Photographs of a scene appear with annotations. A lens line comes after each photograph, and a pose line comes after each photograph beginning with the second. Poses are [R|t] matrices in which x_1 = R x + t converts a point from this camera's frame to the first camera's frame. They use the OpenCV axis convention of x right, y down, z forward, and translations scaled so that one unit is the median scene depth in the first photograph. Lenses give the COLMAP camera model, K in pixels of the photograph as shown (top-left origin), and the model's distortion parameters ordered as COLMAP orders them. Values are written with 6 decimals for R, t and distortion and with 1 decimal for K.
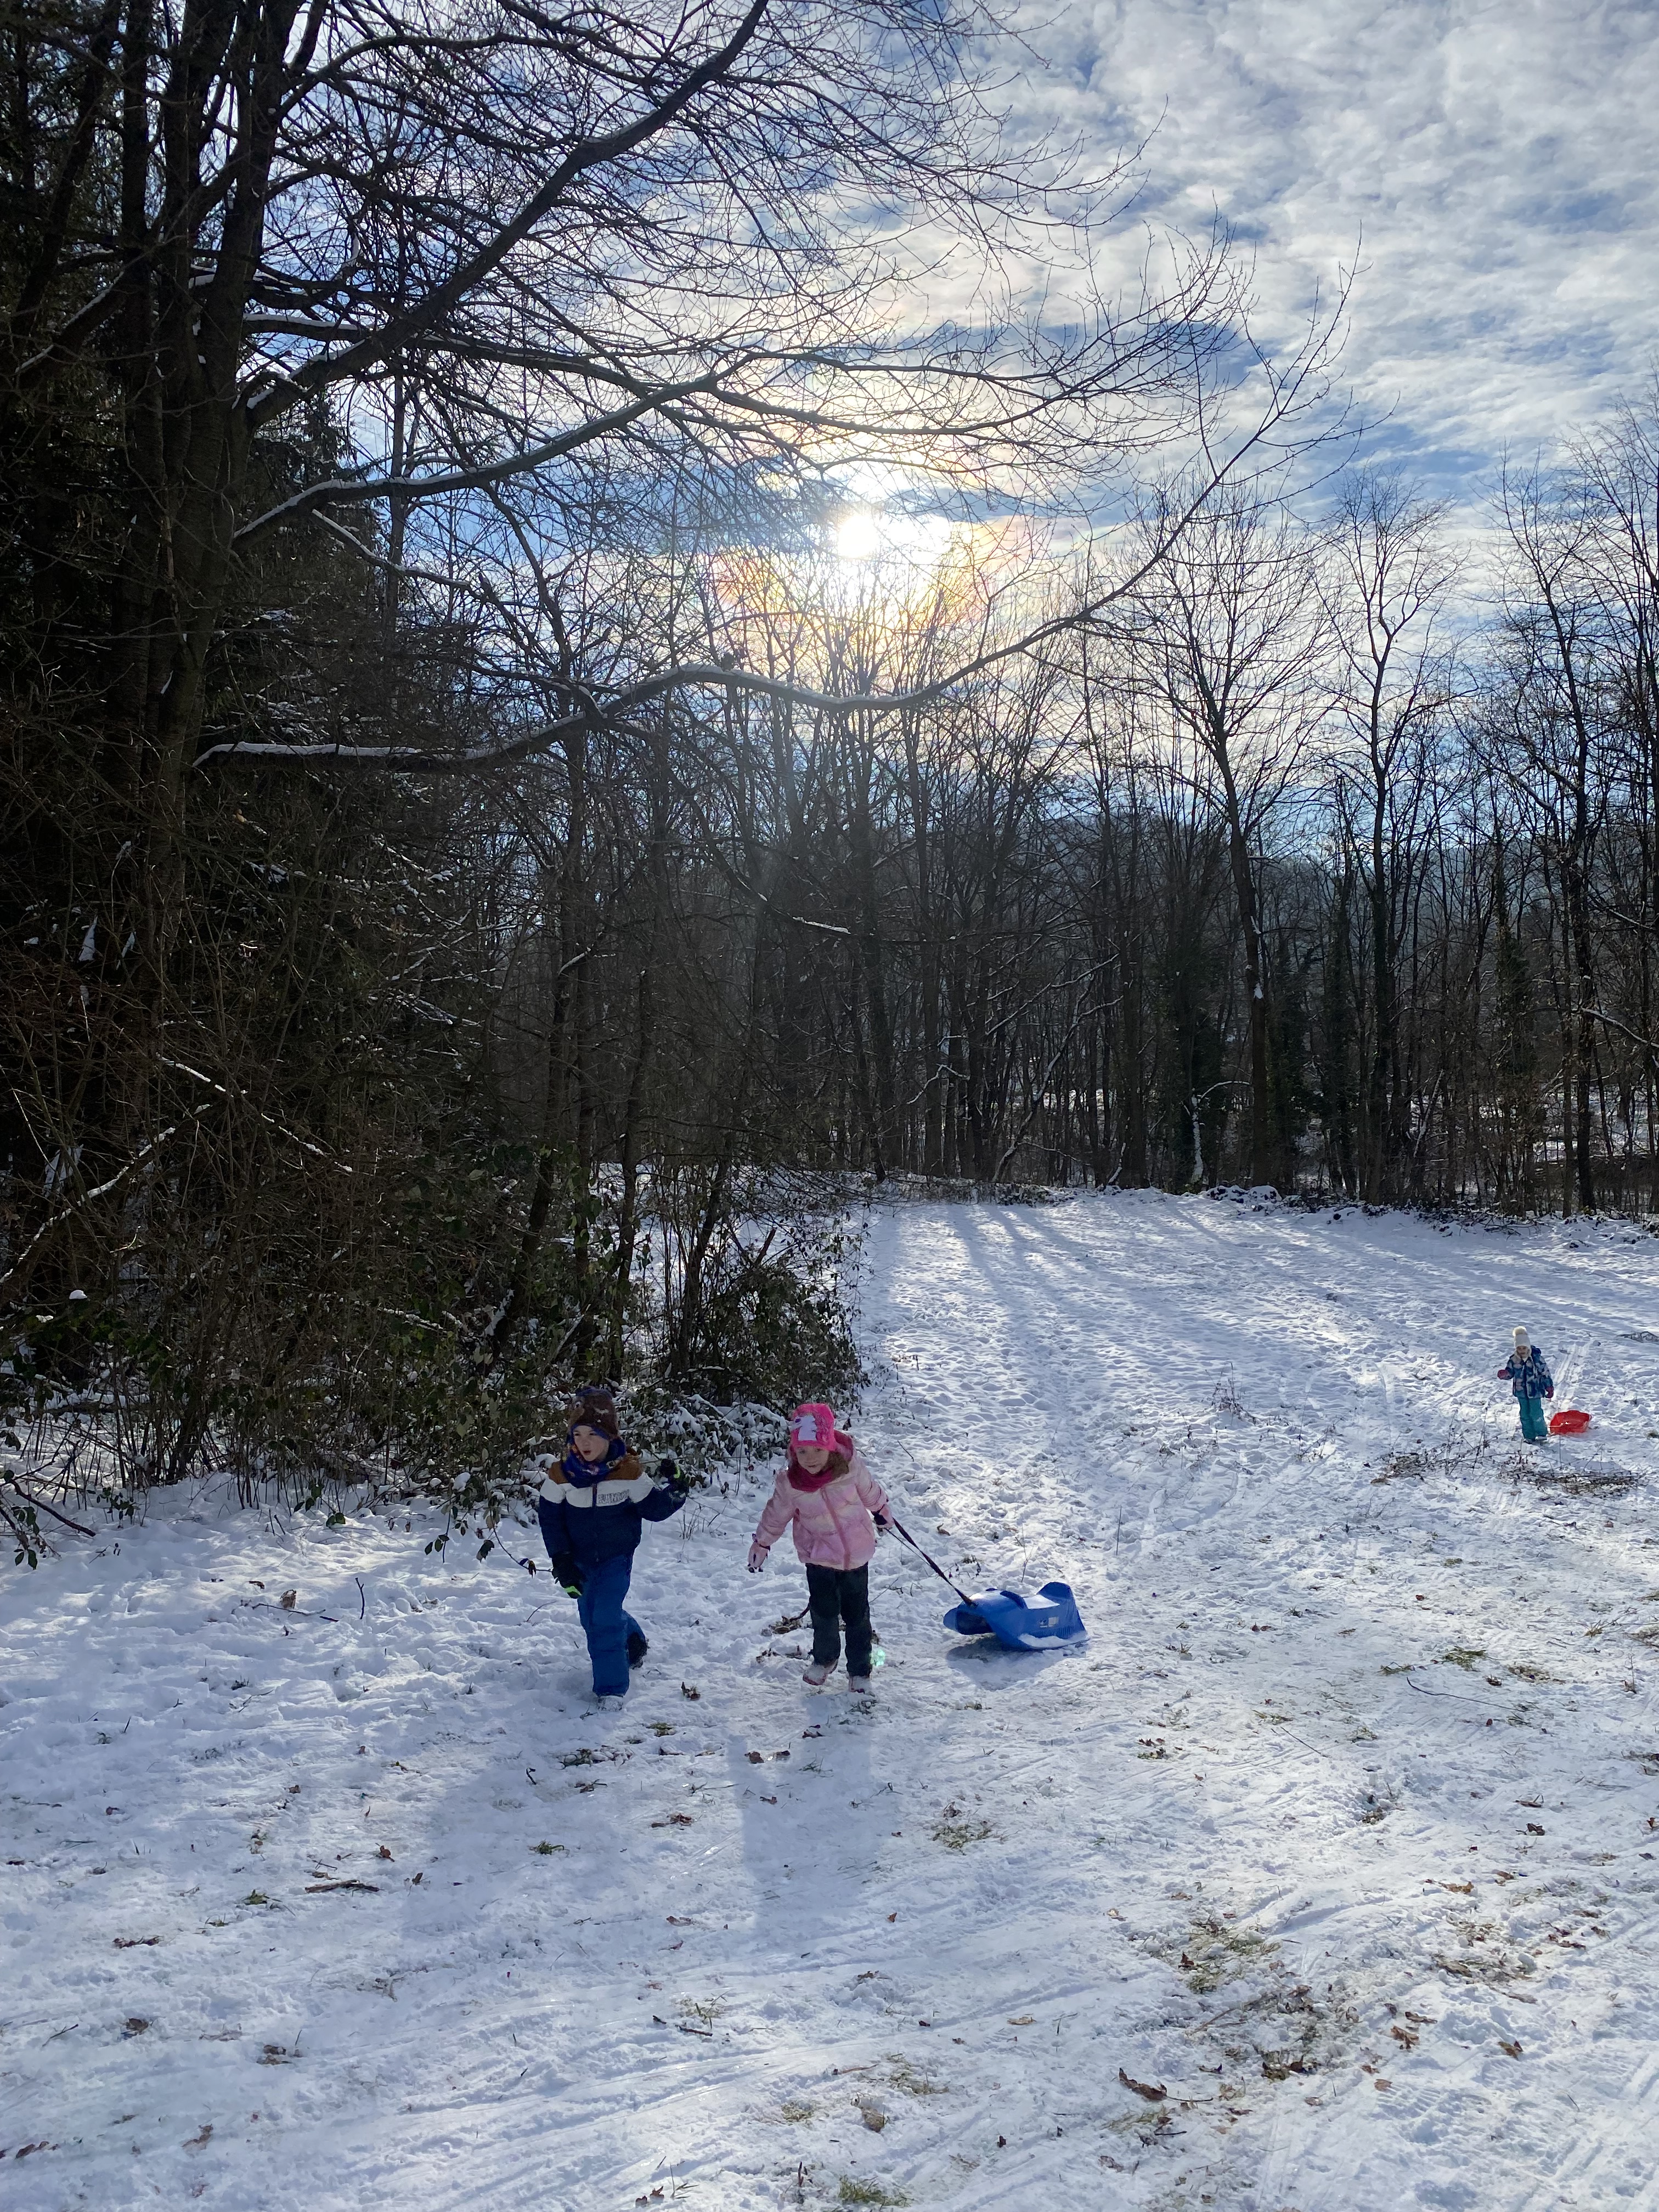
lens RADIAL K [[1635.1, 0, 829.5], [0, 1635.1, 1106.0], [0, 0, 1]] dist [0.192192, -0.442408]
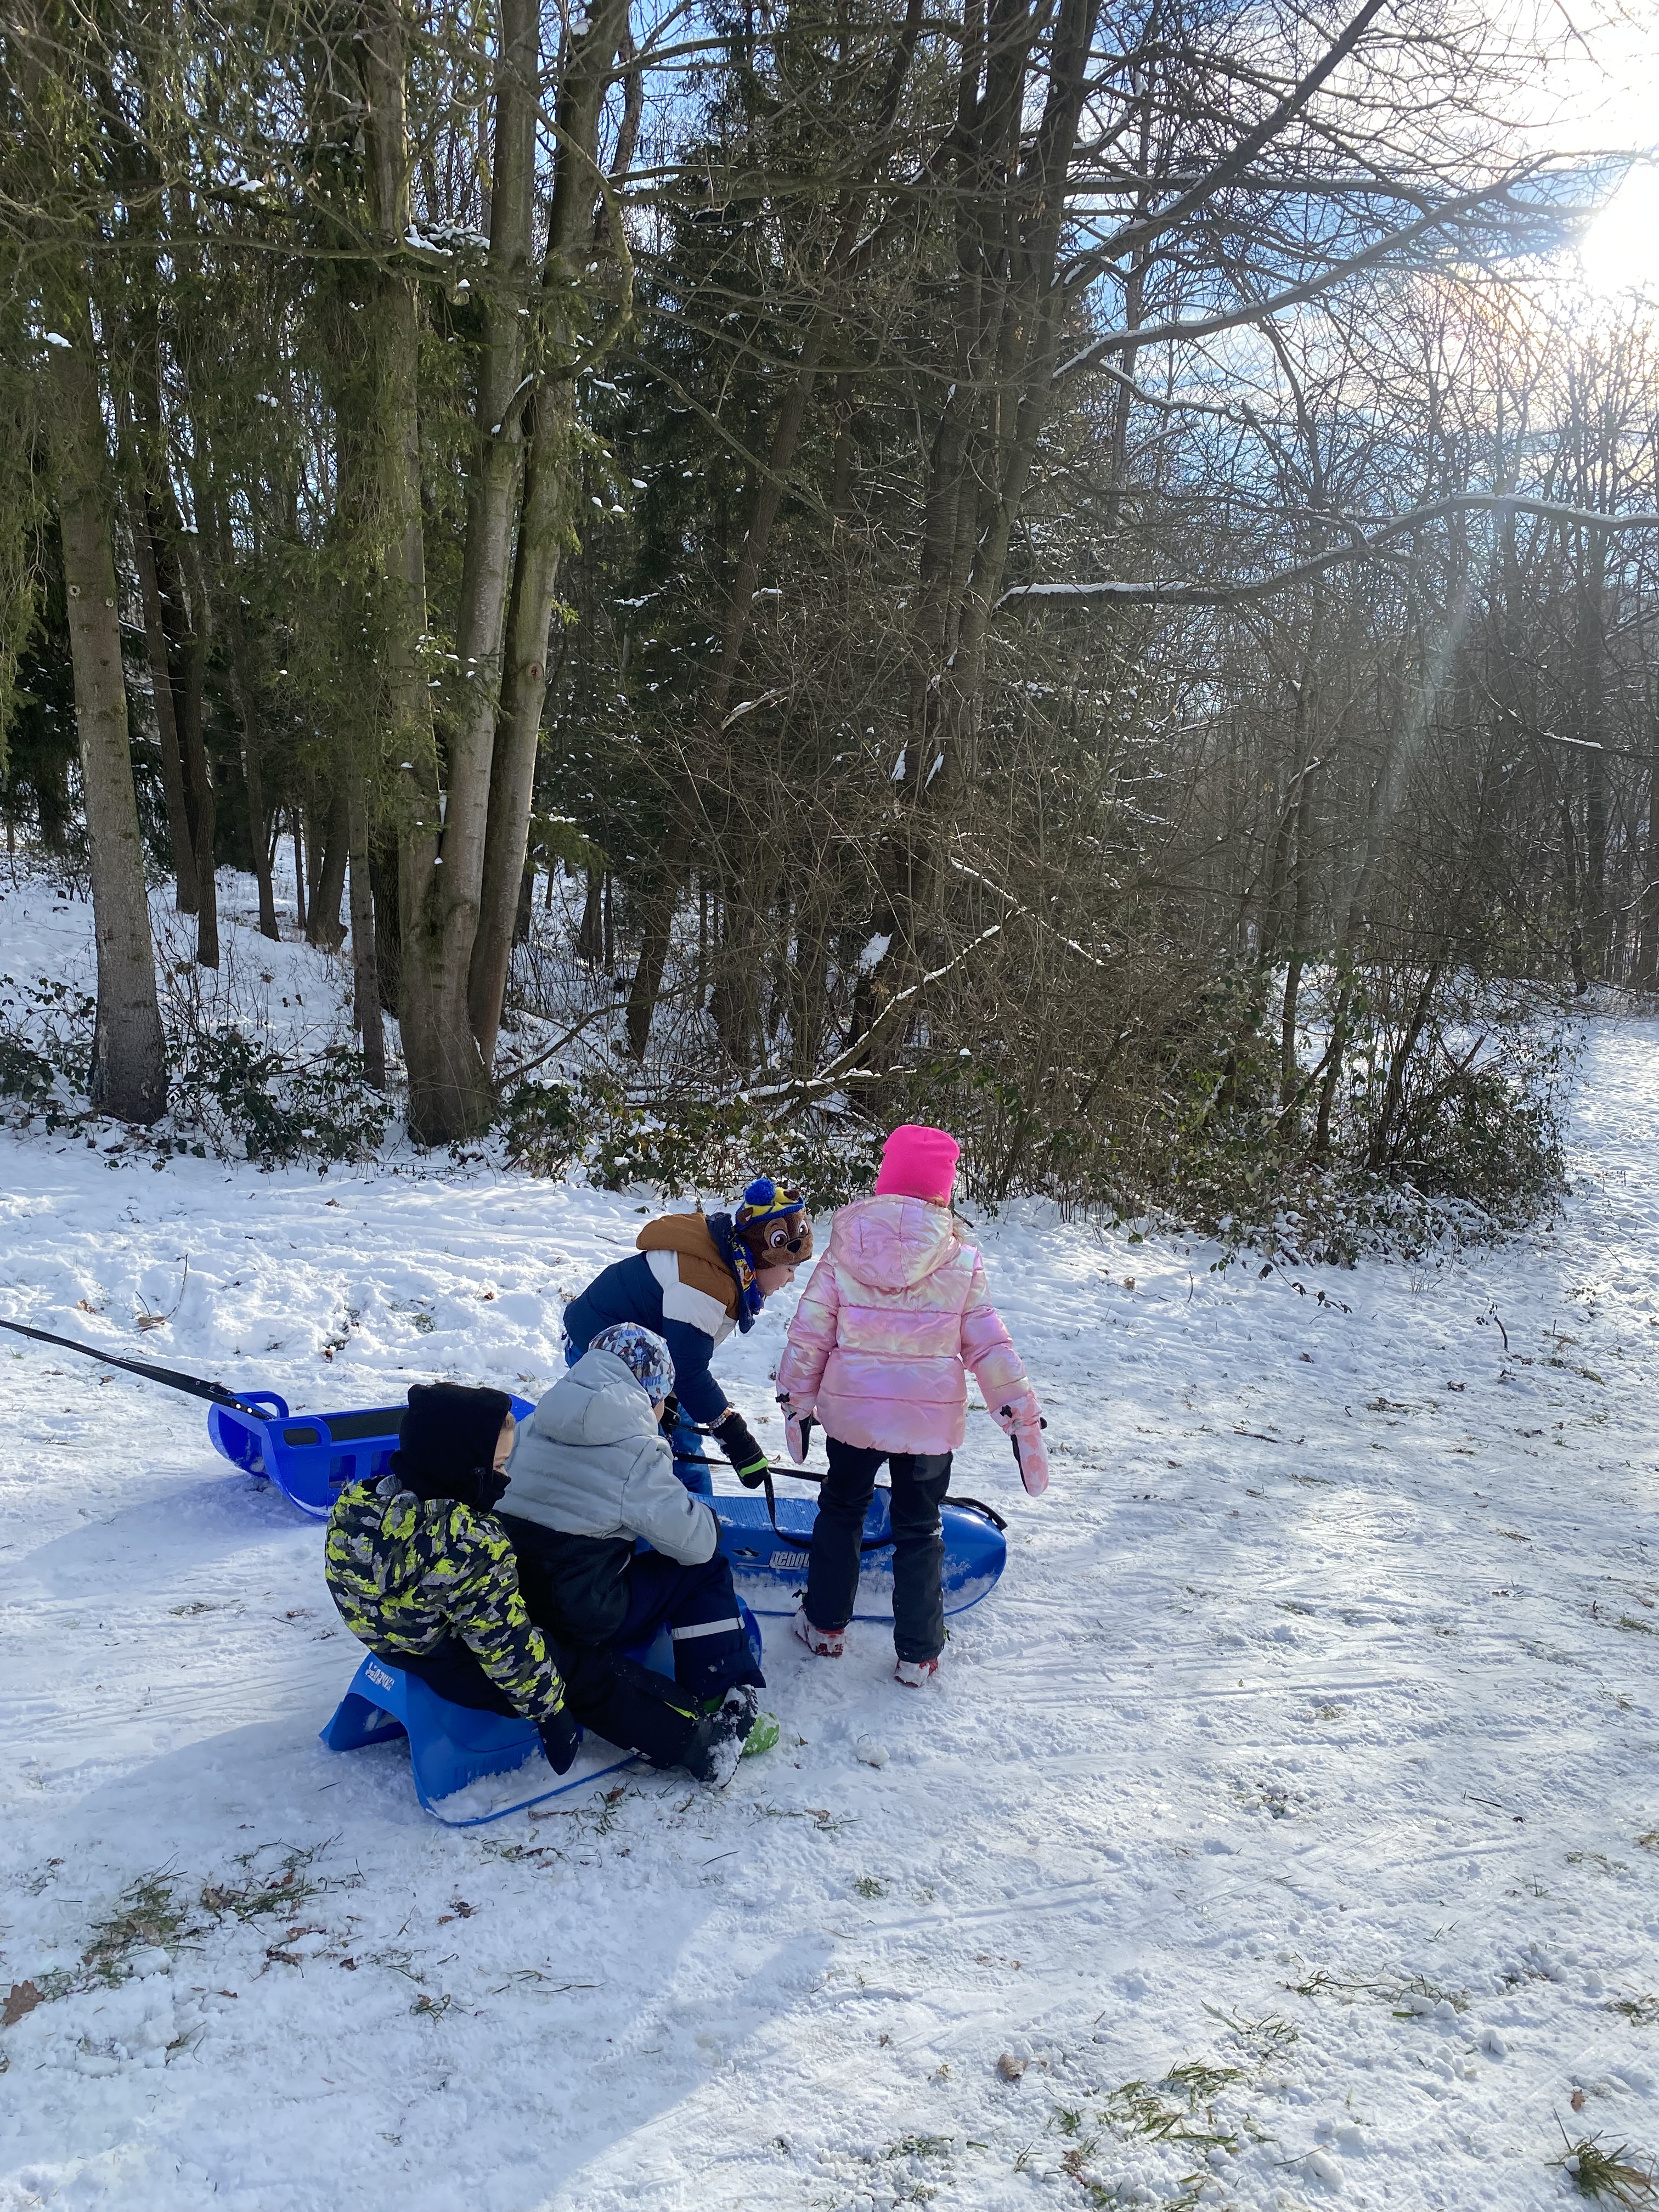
lens RADIAL K [[1664.9, 0, 832.1], [0, 1664.9, 1114.1], [0, 0, 1]] dist [0.025060, 0.002962]
pose [[0.926616, 0.075124, -0.368427, -0.024411], [-0.027245, 0.990677, 0.133481, -0.005176], [0.375019, -0.113647, 0.920024, -0.125495]]
